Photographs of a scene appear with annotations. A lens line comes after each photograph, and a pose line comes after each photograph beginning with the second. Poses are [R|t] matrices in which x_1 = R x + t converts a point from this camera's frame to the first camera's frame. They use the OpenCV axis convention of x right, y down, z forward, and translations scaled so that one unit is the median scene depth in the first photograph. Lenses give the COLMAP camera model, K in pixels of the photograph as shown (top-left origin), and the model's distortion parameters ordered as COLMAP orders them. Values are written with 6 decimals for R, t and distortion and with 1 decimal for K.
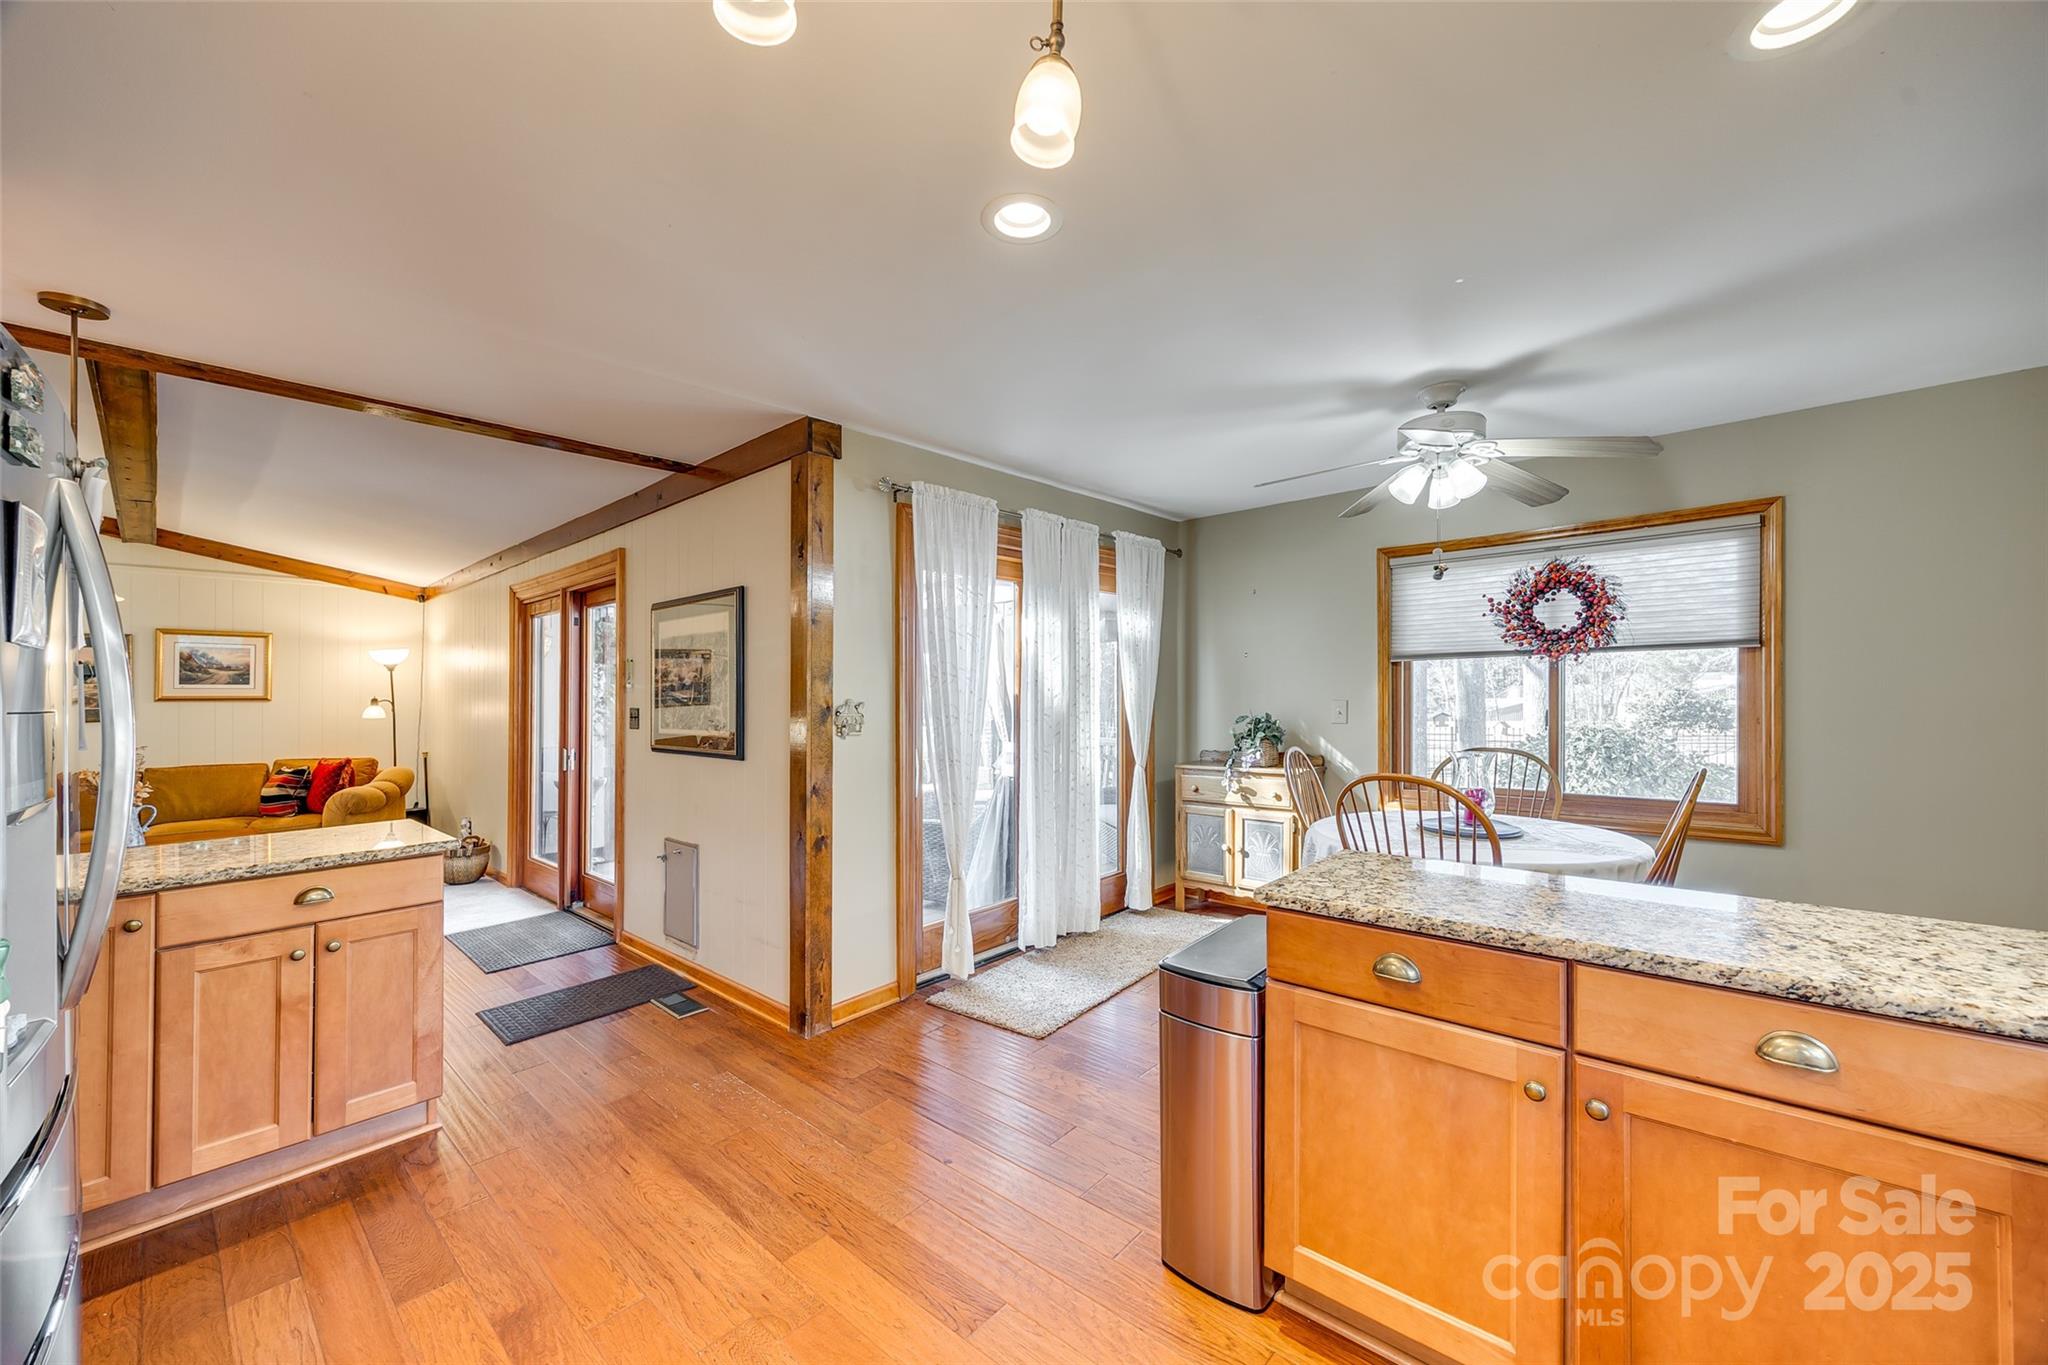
lens RADIAL K [[783.0, 0, 1028.4], [0, 783.0, 688.7], [0, 0, 1]] dist [0.003429, -0.000884]
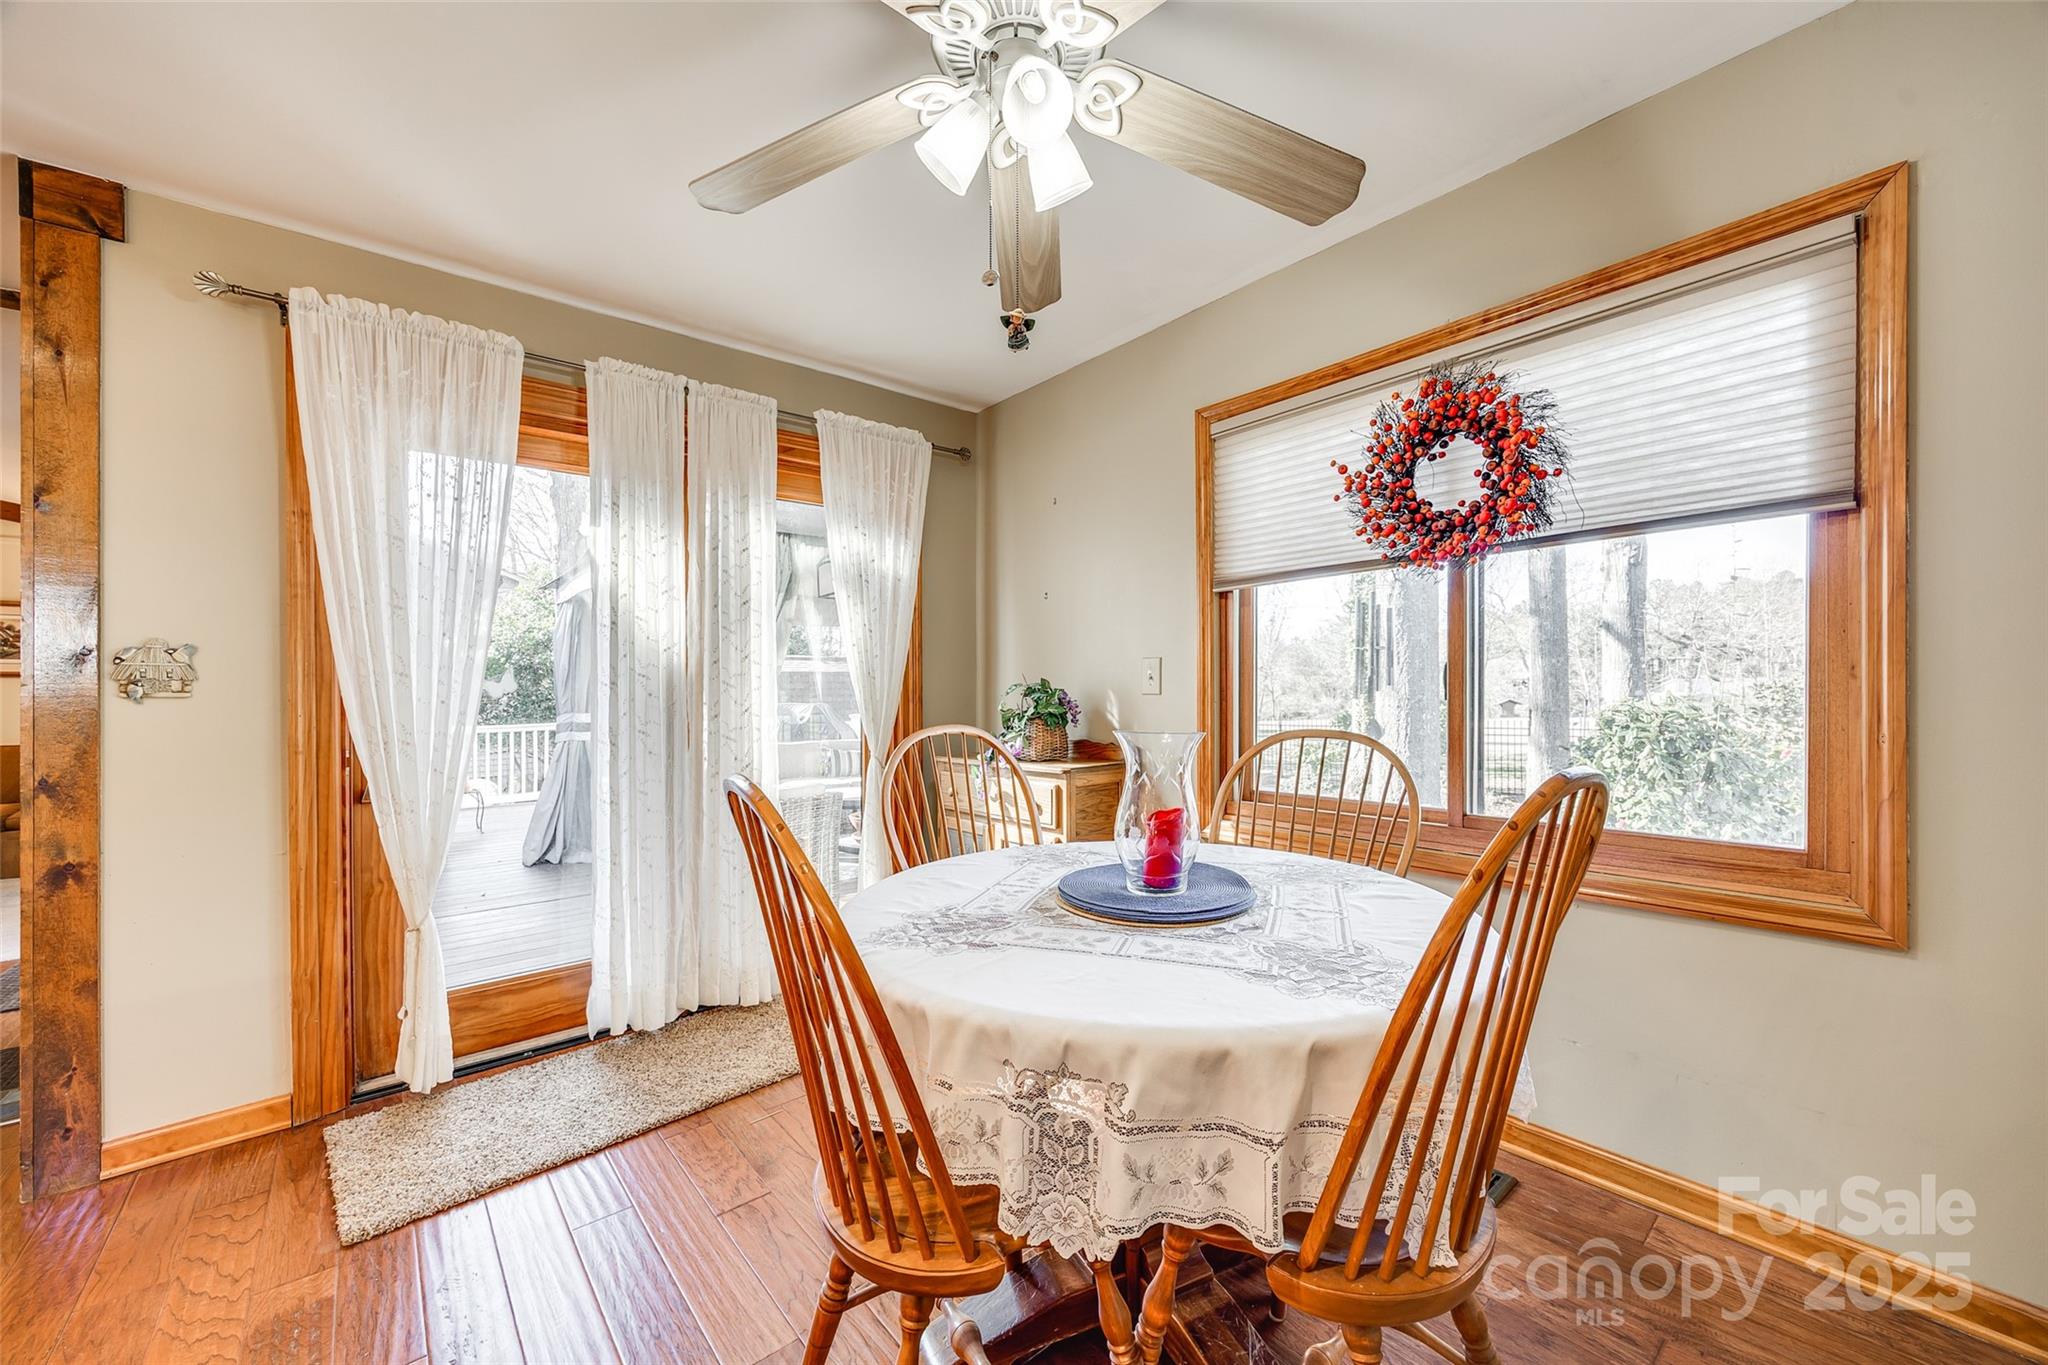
lens RADIAL K [[783.0, 0, 1019.9], [0, 783.0, 685.1], [0, 0, 1]] dist [0.003429, -0.000884]
pose [[0.989966, -0.001320, -0.141298, 0.461800], [0.001457, 0.999999, 0.000865, 0.043525], [0.141297, -0.001062, 0.989967, 0.429805]]
